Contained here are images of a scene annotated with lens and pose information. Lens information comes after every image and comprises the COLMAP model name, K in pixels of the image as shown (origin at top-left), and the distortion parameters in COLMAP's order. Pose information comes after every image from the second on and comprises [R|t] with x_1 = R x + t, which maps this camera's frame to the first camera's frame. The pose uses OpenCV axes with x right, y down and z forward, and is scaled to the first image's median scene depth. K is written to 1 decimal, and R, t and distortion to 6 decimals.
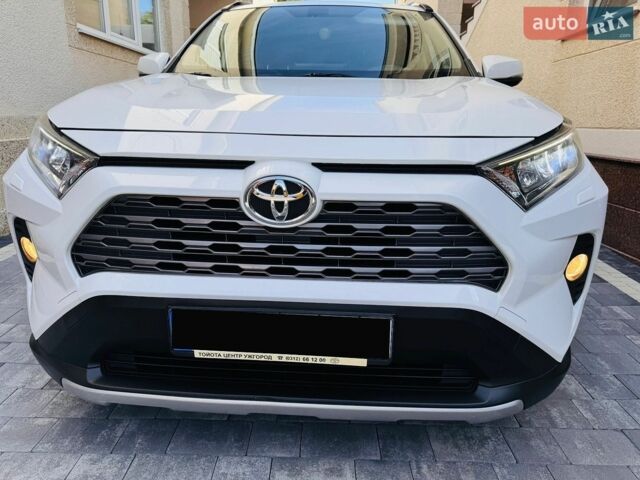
lens RADIAL K [[460.1, 0, 317.7], [0, 460.1, 247.2], [0, 0, 1]] dist [0.040590, -0.055676]
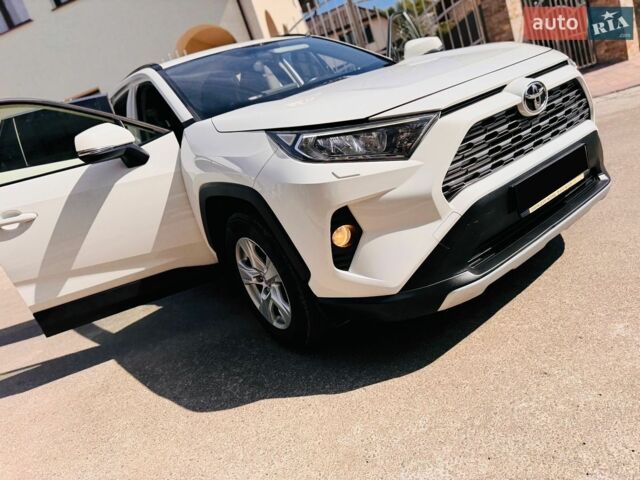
lens RADIAL K [[460.1, 0, 321.1], [0, 460.1, 240.0], [0, 0, 1]] dist [0.040590, -0.055676]
pose [[0.721982, -0.410776, 0.556781, -1.674451], [0.478511, 0.877666, 0.027027, -0.058597], [-0.499769, 0.246913, 0.830220, 0.095350]]
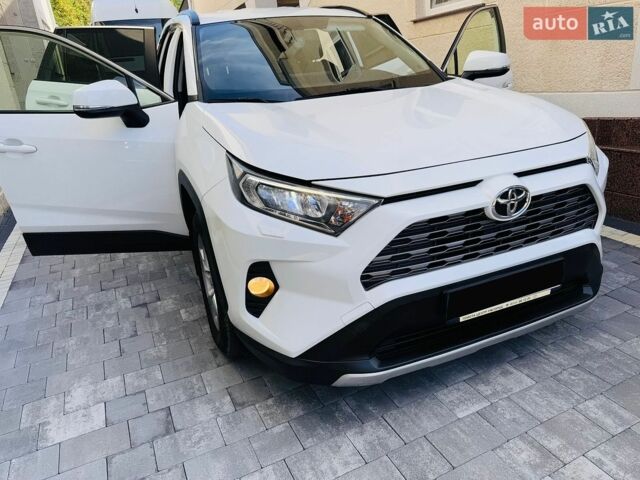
lens RADIAL K [[460.1, 0, 319.2], [0, 460.1, 238.6], [0, 0, 1]] dist [0.040590, -0.055676]
pose [[0.888587, -0.233904, 0.394591, -1.164697], [0.208534, 0.972179, 0.106681, -0.256485], [-0.408566, -0.012510, 0.912643, -0.120843]]
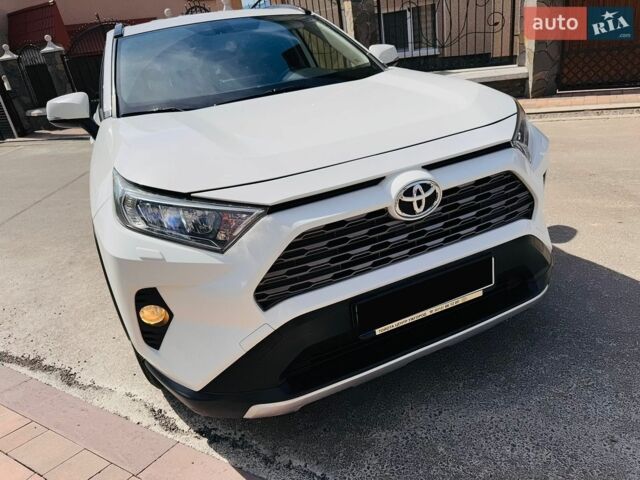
lens RADIAL K [[460.1, 0, 327.1], [0, 460.1, 248.9], [0, 0, 1]] dist [0.040590, -0.055676]
pose [[0.871485, -0.312293, 0.378137, -0.803962], [0.291307, 0.949916, 0.113139, -0.178577], [-0.394531, 0.011555, 0.918810, -0.131112]]
